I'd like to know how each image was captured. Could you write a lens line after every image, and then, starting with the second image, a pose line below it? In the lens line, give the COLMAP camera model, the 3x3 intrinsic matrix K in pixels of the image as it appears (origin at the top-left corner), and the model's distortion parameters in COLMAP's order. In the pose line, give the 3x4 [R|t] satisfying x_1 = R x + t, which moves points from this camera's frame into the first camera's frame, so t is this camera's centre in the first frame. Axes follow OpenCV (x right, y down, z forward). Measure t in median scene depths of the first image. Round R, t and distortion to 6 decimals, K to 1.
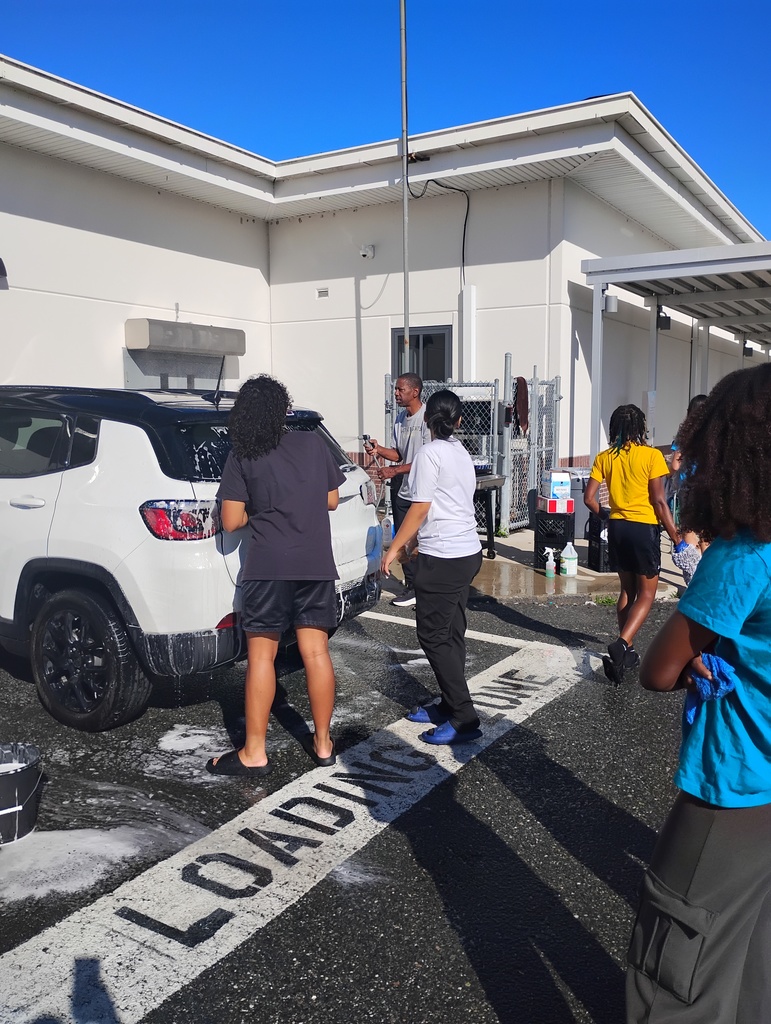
lens RADIAL K [[835.2, 0, 385.5], [0, 835.2, 512.0], [0, 0, 1]] dist [0.070556, -0.088905]
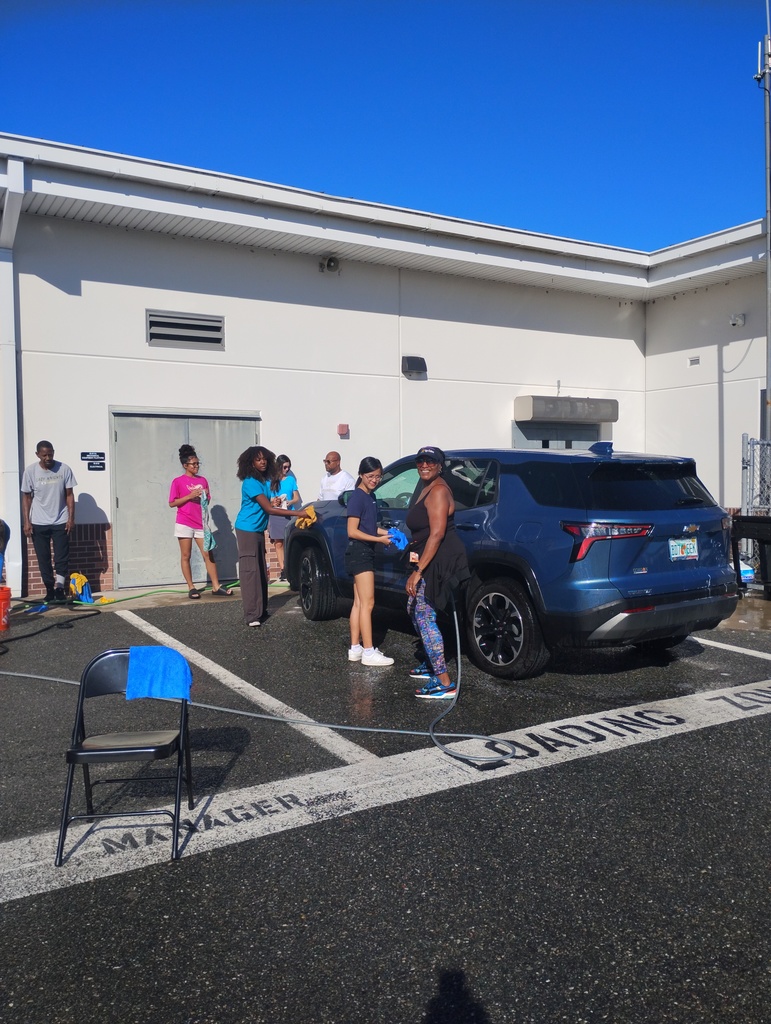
lens RADIAL K [[835.2, 0, 385.5], [0, 835.2, 512.0], [0, 0, 1]] dist [0.070556, -0.088905]
pose [[0.887038, 0.011061, -0.461565, 0.280198], [-0.046468, 0.996776, -0.065416, 0.081359], [0.459353, 0.079475, 0.884691, -0.471545]]
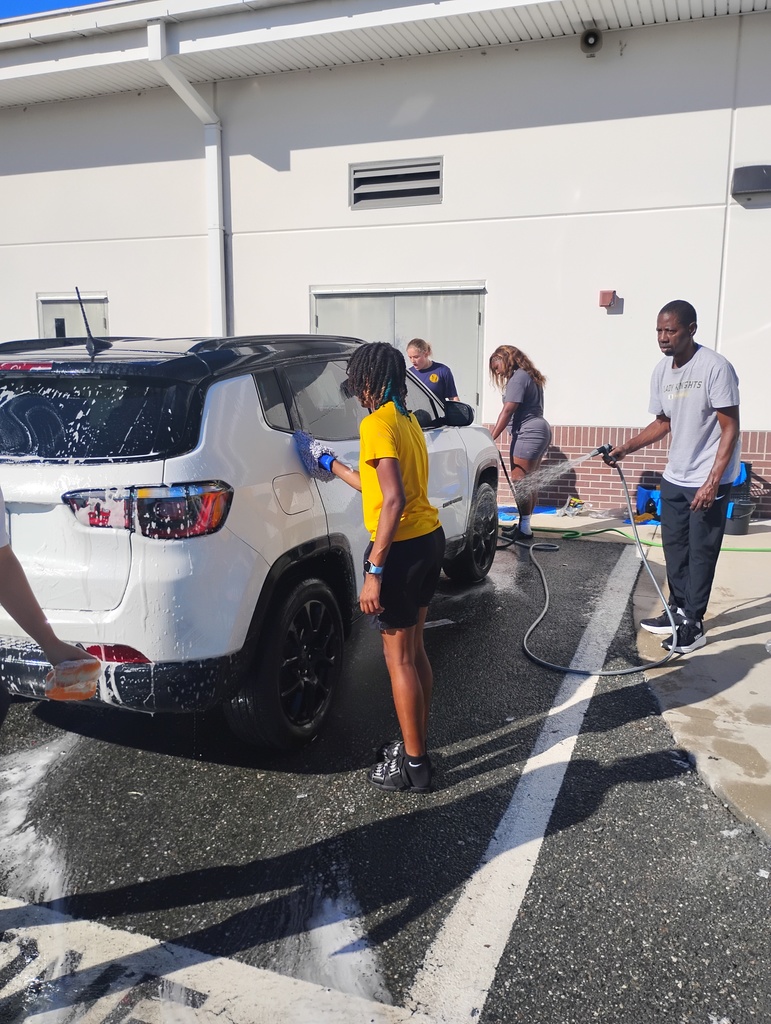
lens RADIAL K [[835.2, 0, 385.5], [0, 835.2, 512.0], [0, 0, 1]] dist [0.070556, -0.088905]
pose [[0.198072, 0.181827, -0.963175, 0.831884], [-0.115524, 0.980126, 0.161270, -0.225008], [0.973356, 0.079327, 0.215141, 1.577255]]
